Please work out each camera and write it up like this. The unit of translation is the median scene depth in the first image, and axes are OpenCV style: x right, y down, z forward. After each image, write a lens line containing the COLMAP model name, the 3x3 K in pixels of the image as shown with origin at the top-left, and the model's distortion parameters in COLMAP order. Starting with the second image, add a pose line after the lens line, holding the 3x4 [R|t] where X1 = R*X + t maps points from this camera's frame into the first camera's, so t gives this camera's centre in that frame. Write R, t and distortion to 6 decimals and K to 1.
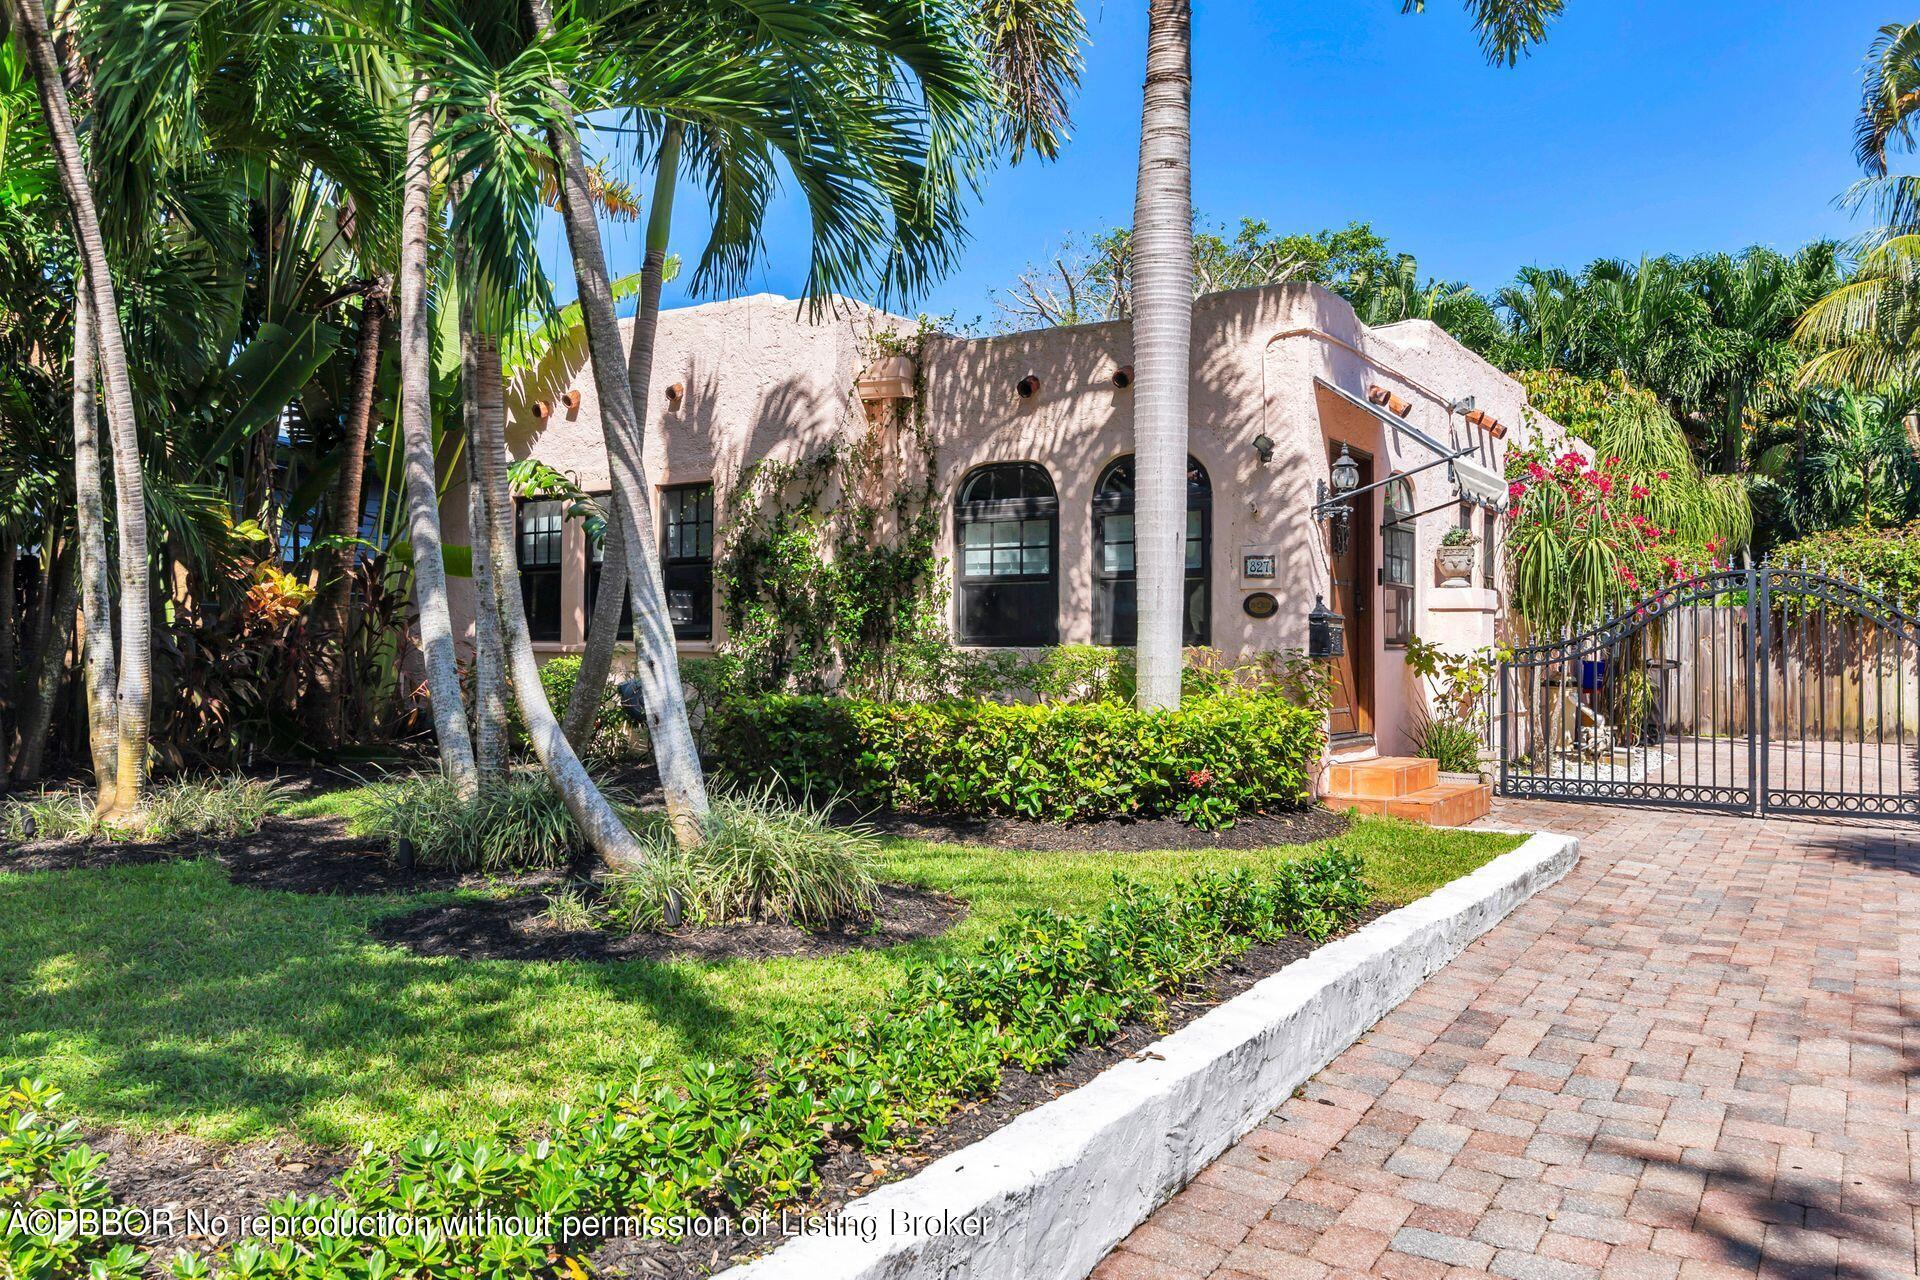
lens RADIAL K [[1460.4, 0, 897.4], [0, 1460.4, 644.1], [0, 0, 1]] dist [-0.003606, -0.002978]
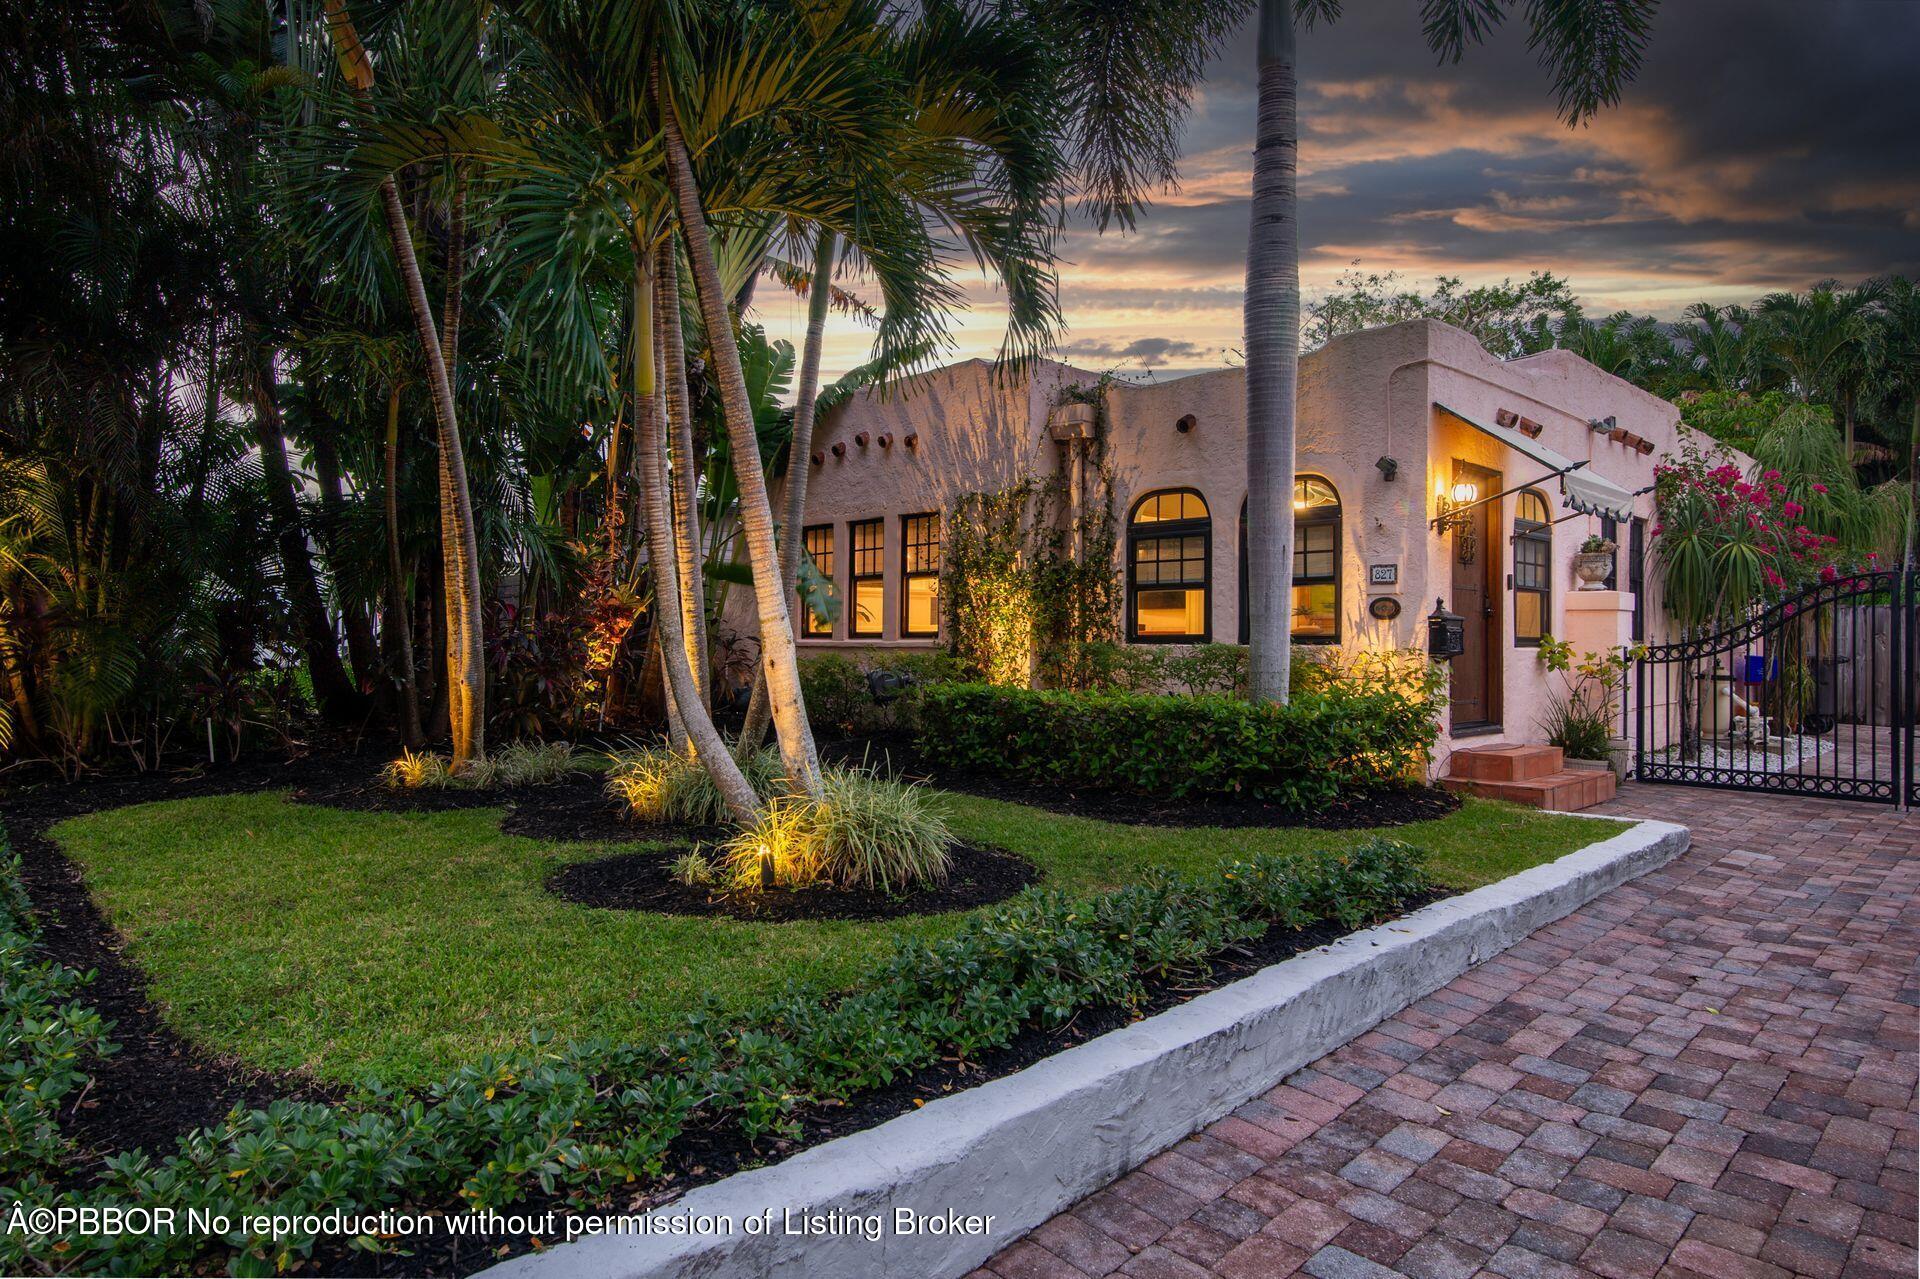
lens RADIAL K [[1103.4, 0, 970.2], [0, 1103.4, 638.8], [0, 0, 1]] dist [-0.004574, -0.003454]
pose [[0.975605, 0.000708, -0.219534, 0.118327], [0.000072, 0.999994, 0.003543, -0.005955], [0.219535, -0.003472, 0.975598, 0.095432]]
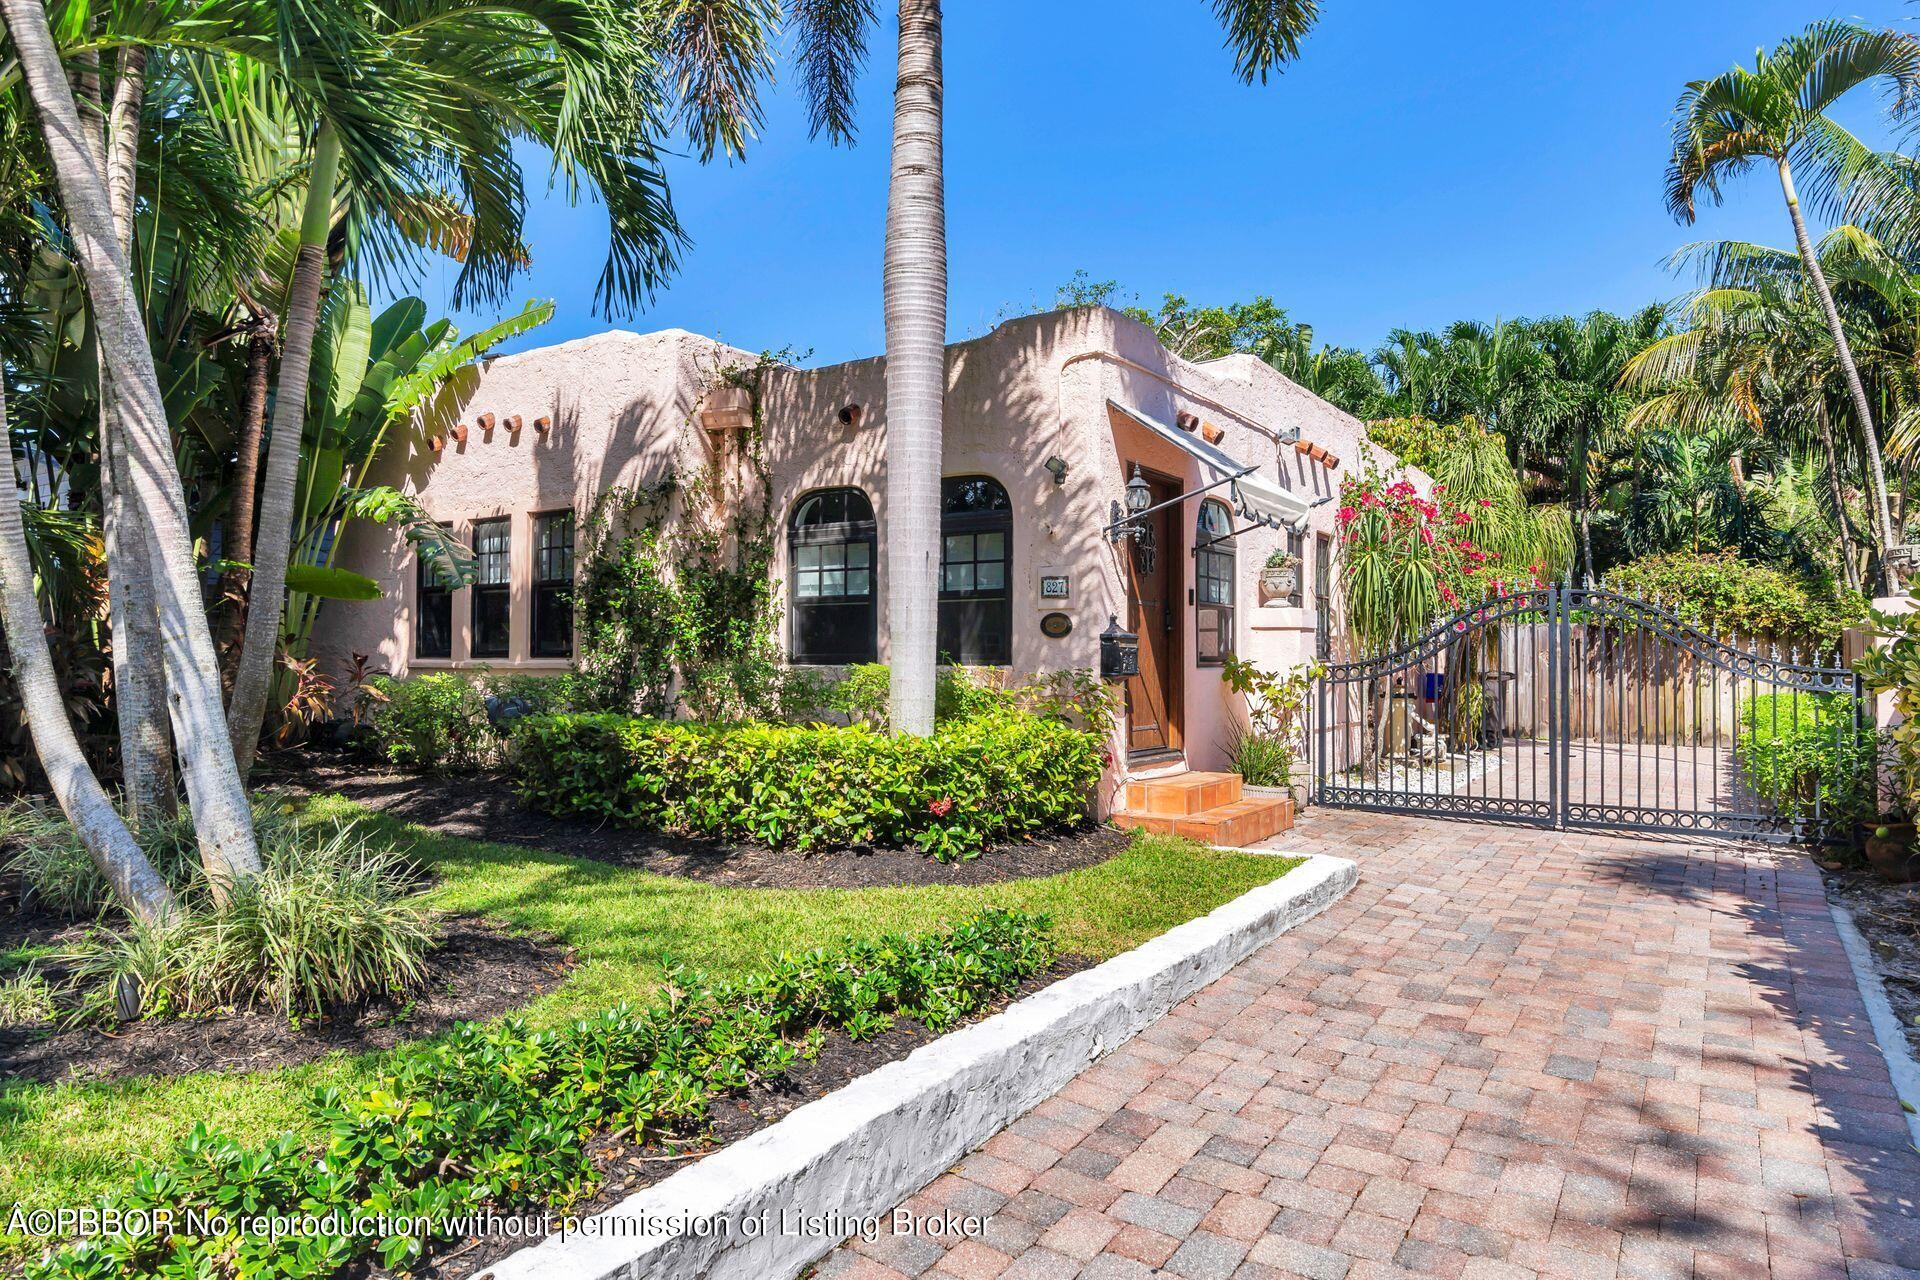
lens RADIAL K [[1103.4, 0, 974.5], [0, 1103.4, 650.1], [0, 0, 1]] dist [-0.004574, -0.003454]
pose [[0.999923, -0.000475, -0.012390, 0.192815], [0.000479, 1.000000, 0.000336, -0.009193], [0.012390, -0.000342, 0.999923, 0.223171]]
